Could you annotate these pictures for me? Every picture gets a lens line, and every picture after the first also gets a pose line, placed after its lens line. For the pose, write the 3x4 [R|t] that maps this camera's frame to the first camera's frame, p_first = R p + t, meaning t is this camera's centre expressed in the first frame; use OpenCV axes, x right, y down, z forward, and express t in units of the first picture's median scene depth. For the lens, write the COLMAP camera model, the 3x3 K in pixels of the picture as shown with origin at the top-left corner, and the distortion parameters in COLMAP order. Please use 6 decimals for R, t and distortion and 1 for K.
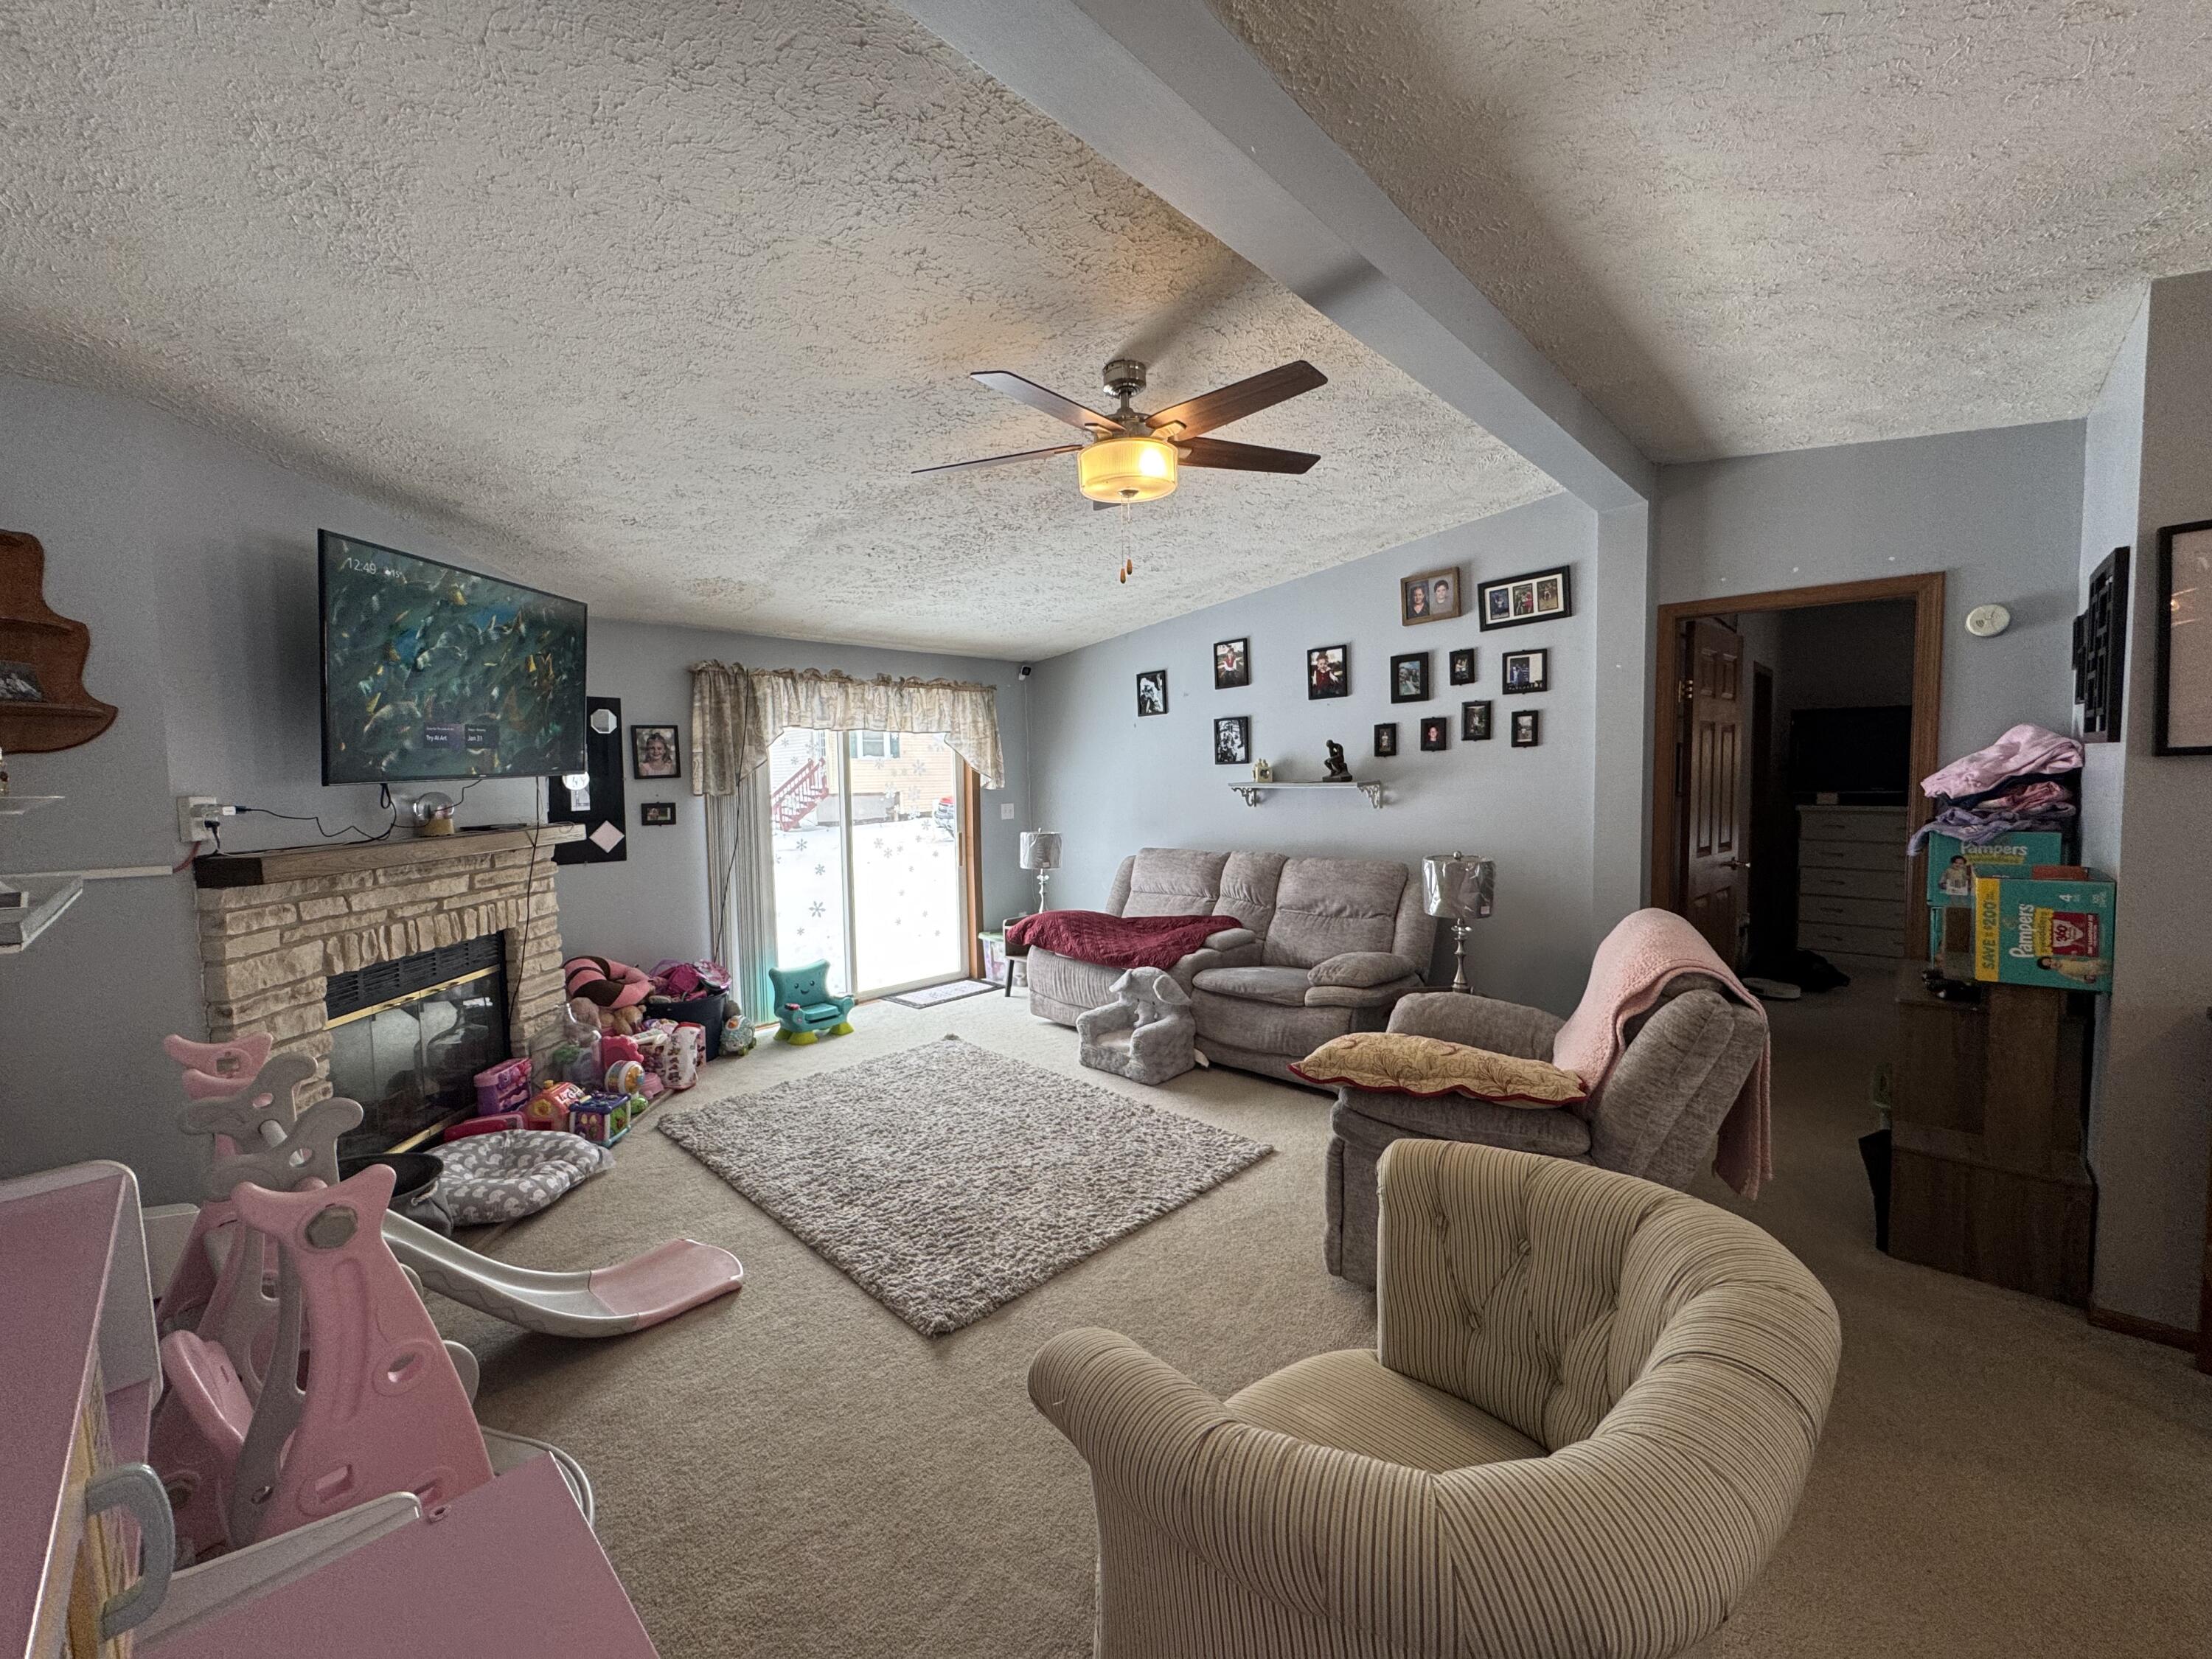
lens RADIAL K [[873.7, 0, 1106.7], [0, 873.7, 831.8], [0, 0, 1]] dist [-0.001022, -0.000551]
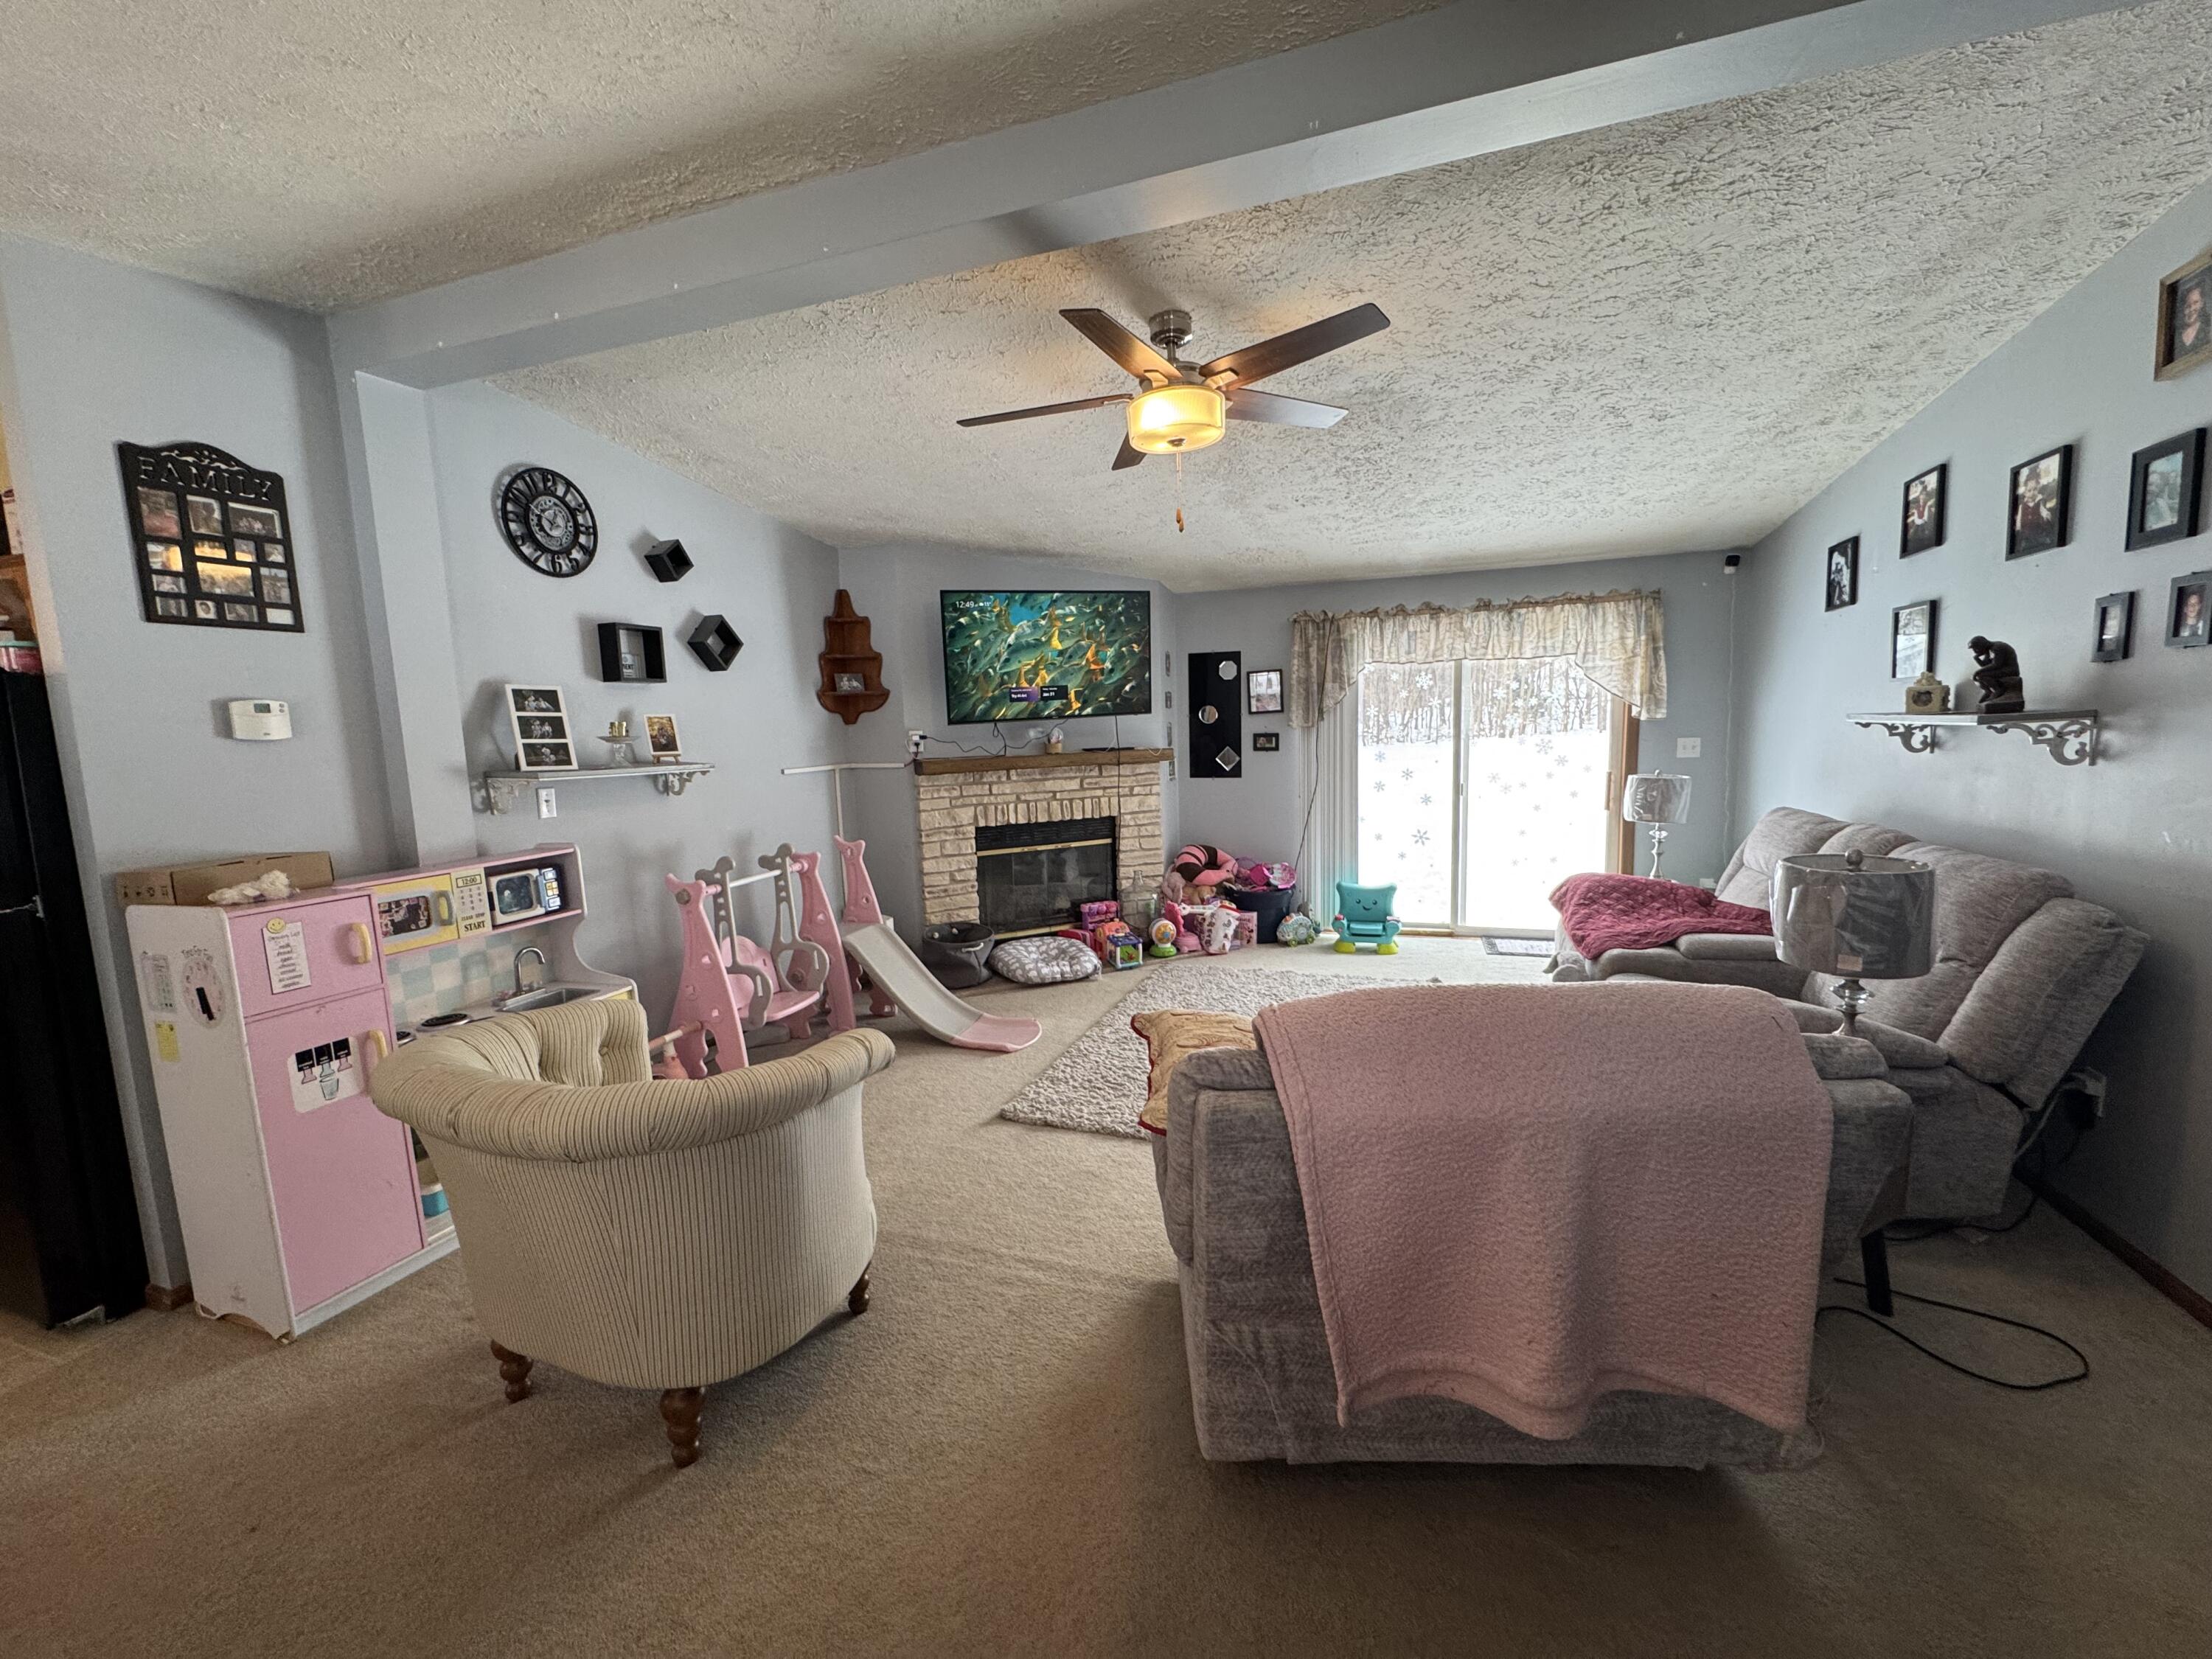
lens RADIAL K [[873.7, 0, 1109.7], [0, 873.7, 823.2], [0, 0, 1]] dist [-0.001022, -0.000551]
pose [[0.415750, 0.108334, -0.903004, 0.544201], [-0.034590, 0.994045, 0.103331, -0.026786], [0.908821, -0.011726, 0.417022, 0.279943]]
